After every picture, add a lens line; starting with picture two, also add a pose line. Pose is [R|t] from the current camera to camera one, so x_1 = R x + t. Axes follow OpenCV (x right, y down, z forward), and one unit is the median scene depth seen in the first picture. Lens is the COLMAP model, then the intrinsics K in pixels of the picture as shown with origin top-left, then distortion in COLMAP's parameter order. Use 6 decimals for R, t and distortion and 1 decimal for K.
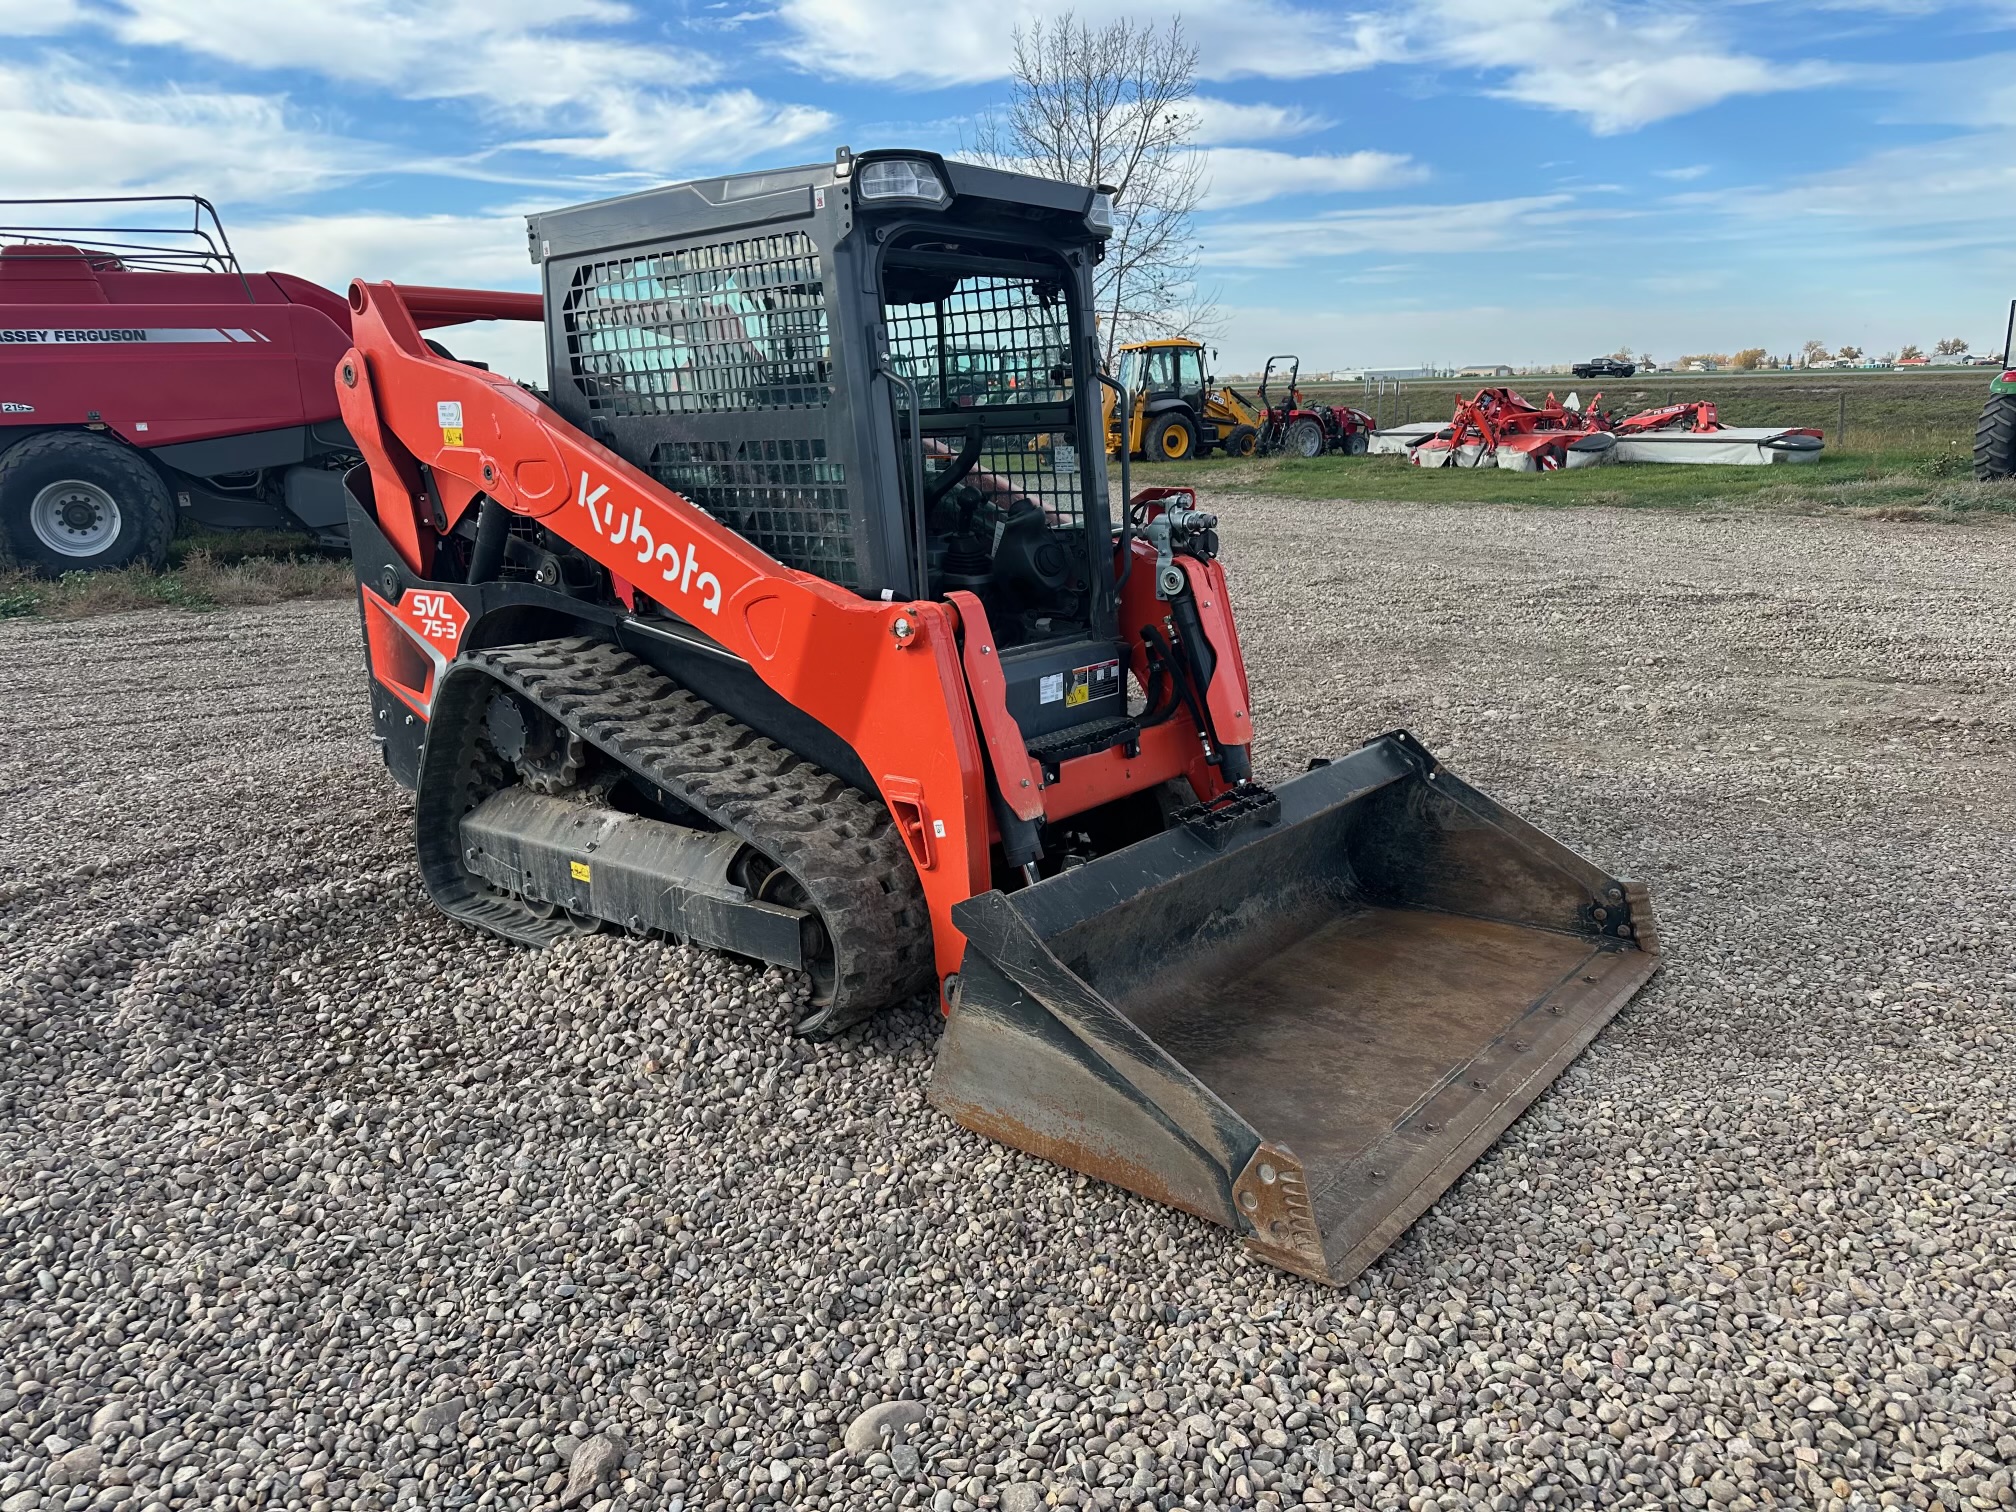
lens RADIAL K [[1431.9, 0, 1008.0], [0, 1431.9, 756.0], [0, 0, 1]] dist [0.030013, -0.008664]
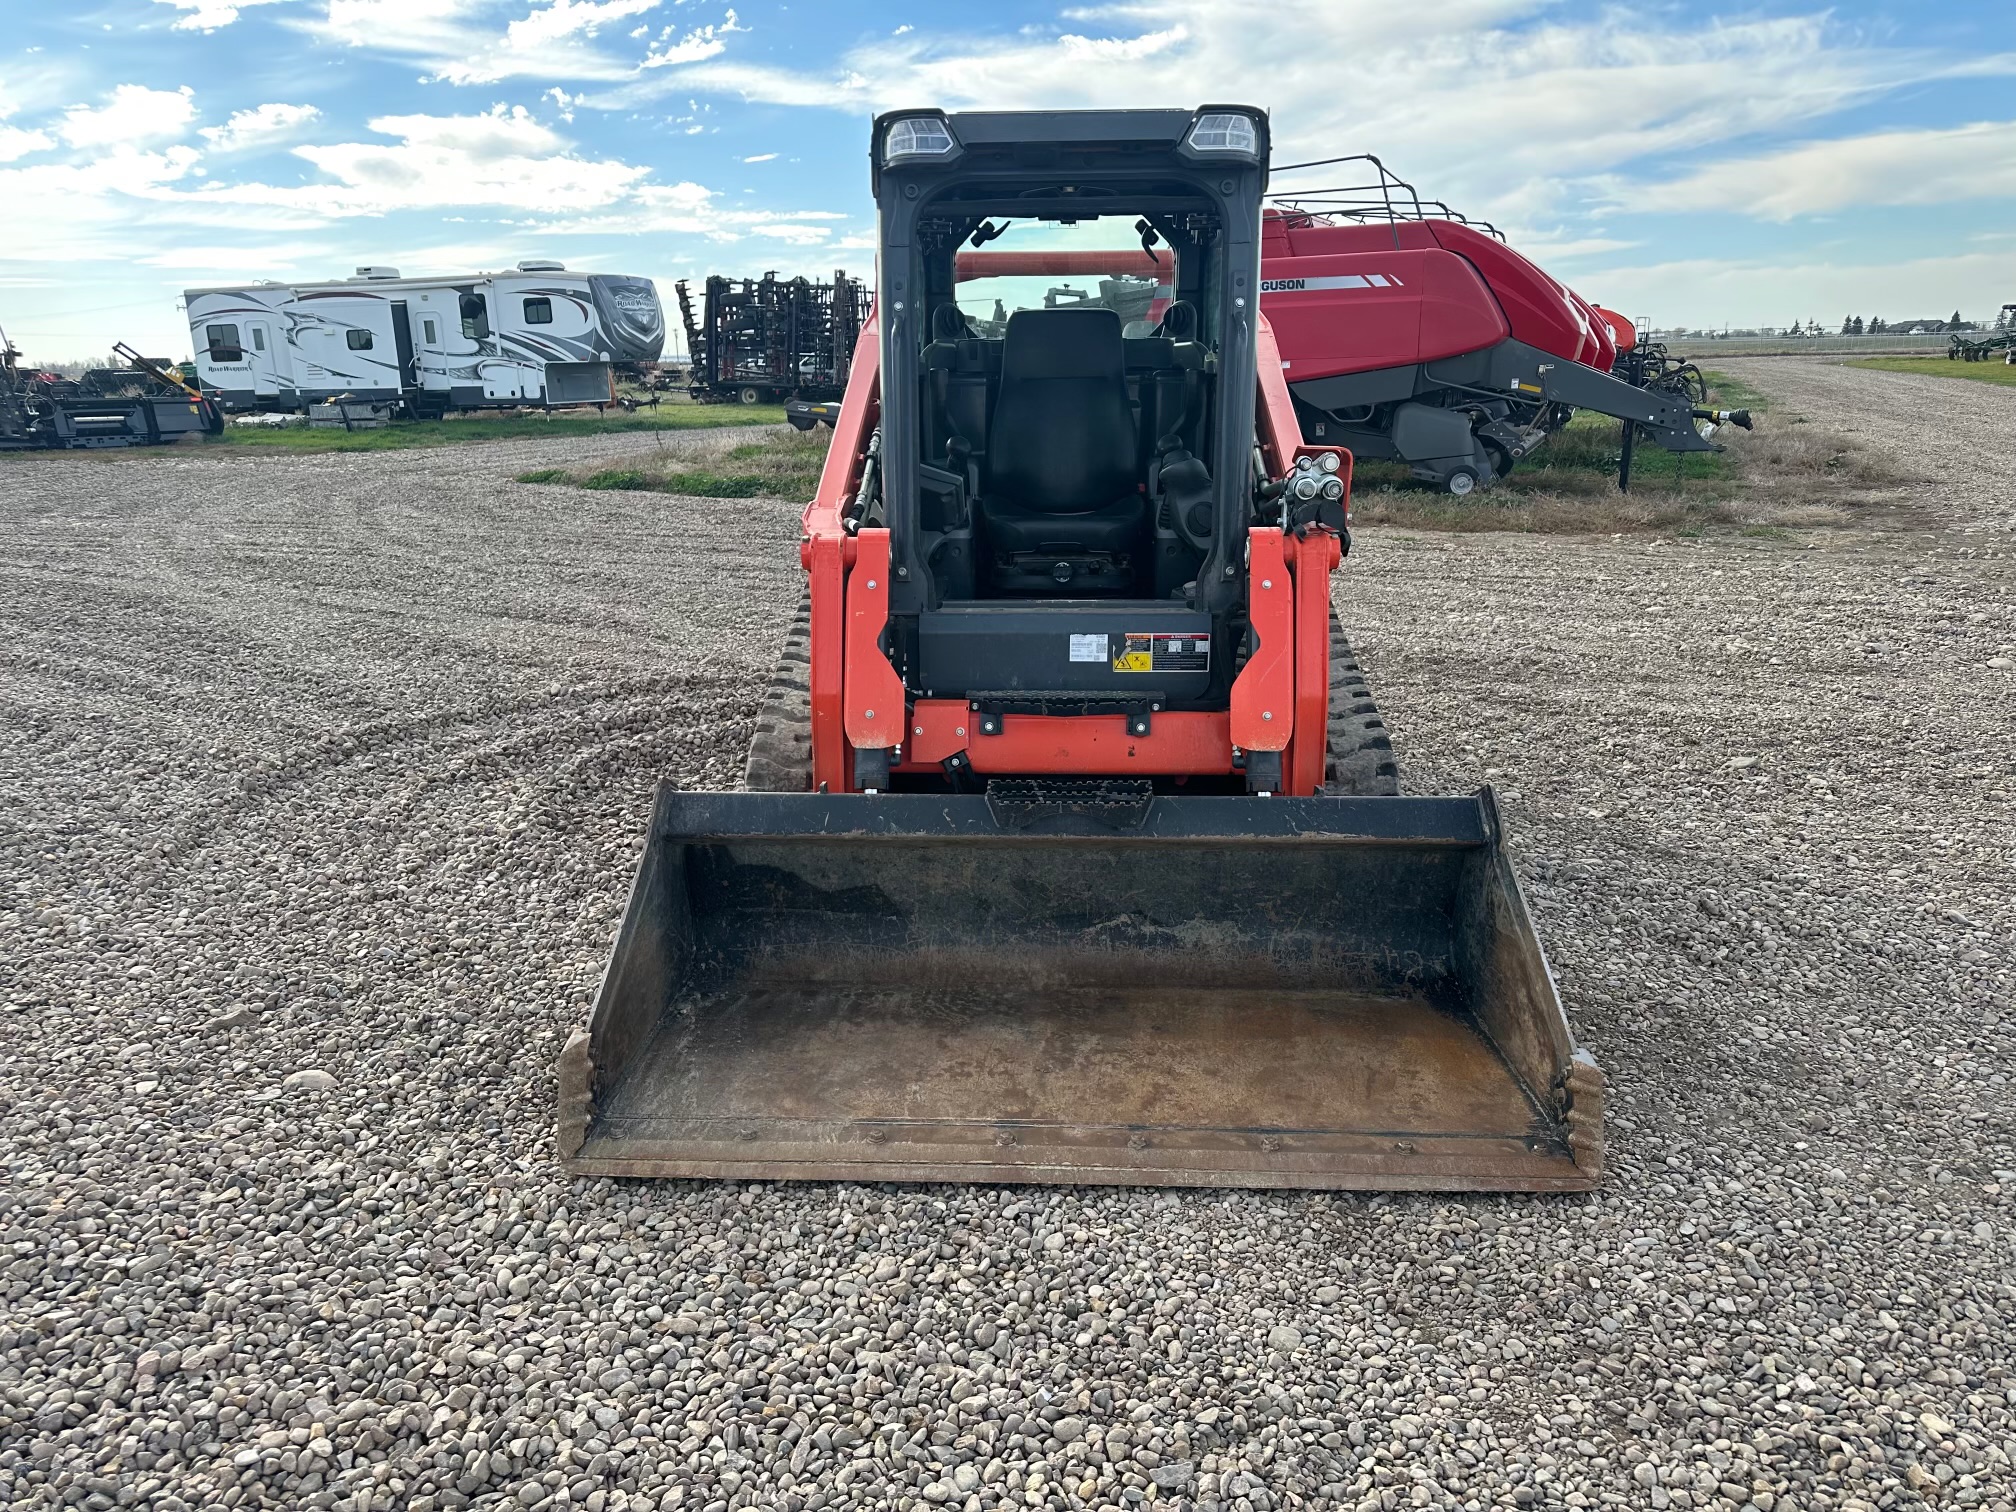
lens RADIAL K [[1464.9, 0, 1002.0], [0, 1464.9, 751.1], [0, 0, 1]] dist [0.064416, -0.069445]
pose [[0.609701, 0.217330, -0.762255, 0.754869], [-0.193789, 0.973363, 0.122514, -0.087728], [0.768577, 0.073020, 0.635576, 0.322744]]
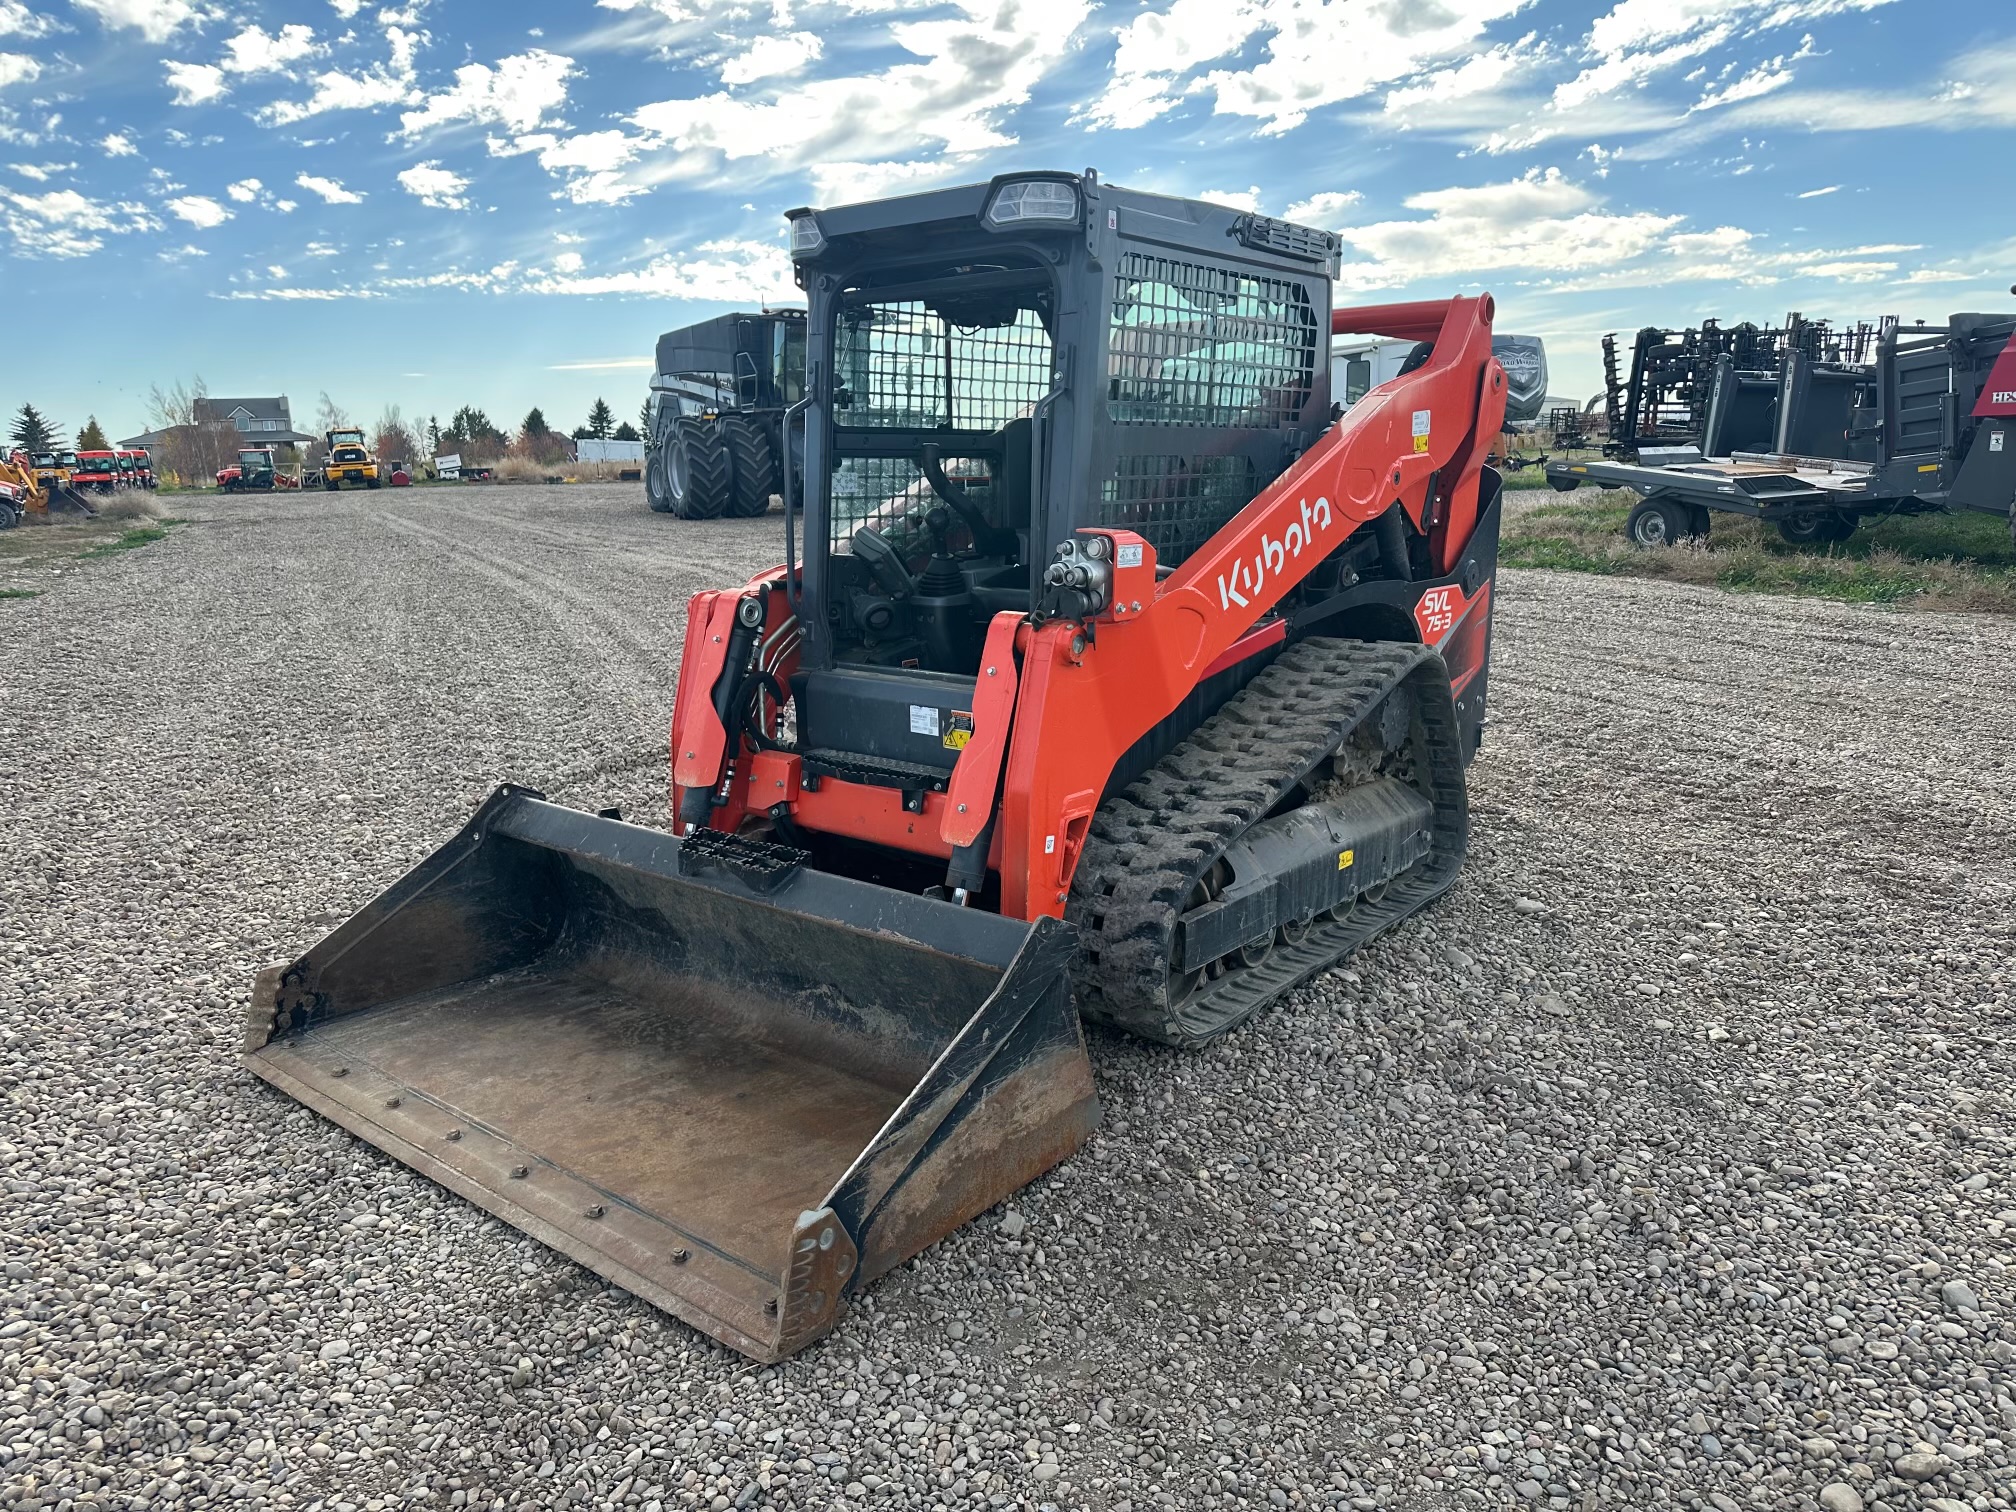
lens RADIAL K [[1464.9, 0, 1002.0], [0, 1464.9, 751.1], [0, 0, 1]] dist [0.064416, -0.069445]
pose [[0.002392, 0.230314, -0.973113, 0.976318], [-0.222356, 0.948877, 0.224031, -0.255266], [0.974963, 0.215842, 0.053481, 0.986264]]
